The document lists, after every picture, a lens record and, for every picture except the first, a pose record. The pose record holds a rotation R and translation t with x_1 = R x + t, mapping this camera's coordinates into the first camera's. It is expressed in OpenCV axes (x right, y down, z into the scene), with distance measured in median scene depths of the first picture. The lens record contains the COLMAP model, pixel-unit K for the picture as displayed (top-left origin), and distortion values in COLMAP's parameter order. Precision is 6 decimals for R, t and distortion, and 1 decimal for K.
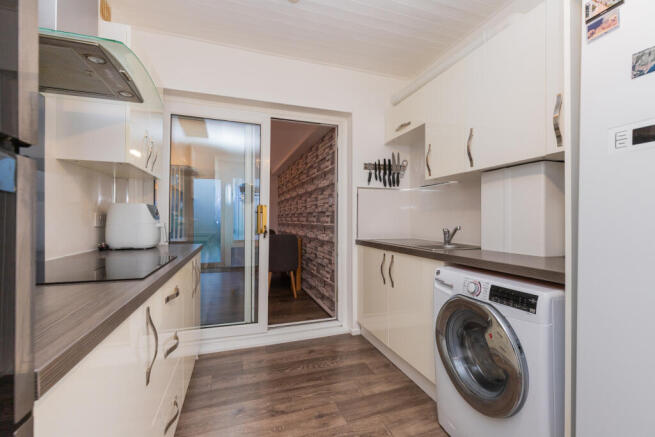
lens RADIAL K [[304.1, 0, 311.6], [0, 304.1, 222.0], [0, 0, 1]] dist [0.012313, -0.000125]
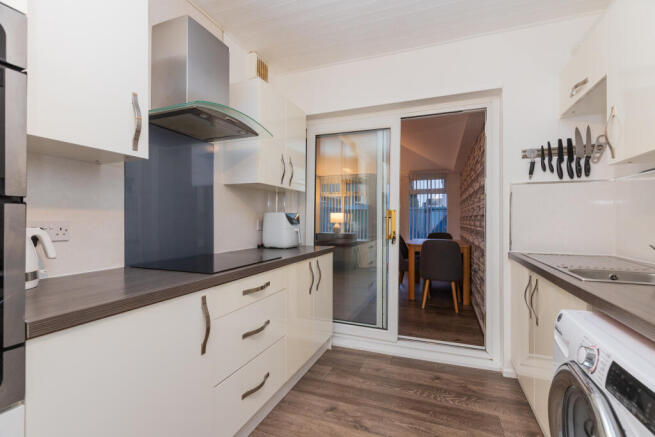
lens RADIAL K [[290.5, 0, 313.3], [0, 290.5, 221.4], [0, 0, 1]] dist [0.004844, -0.000337]
pose [[0.765615, 0.000902, -0.643299, 0.248821], [-0.002930, 0.999994, -0.002084, -0.016870], [0.643293, 0.003480, 0.765612, 0.131205]]
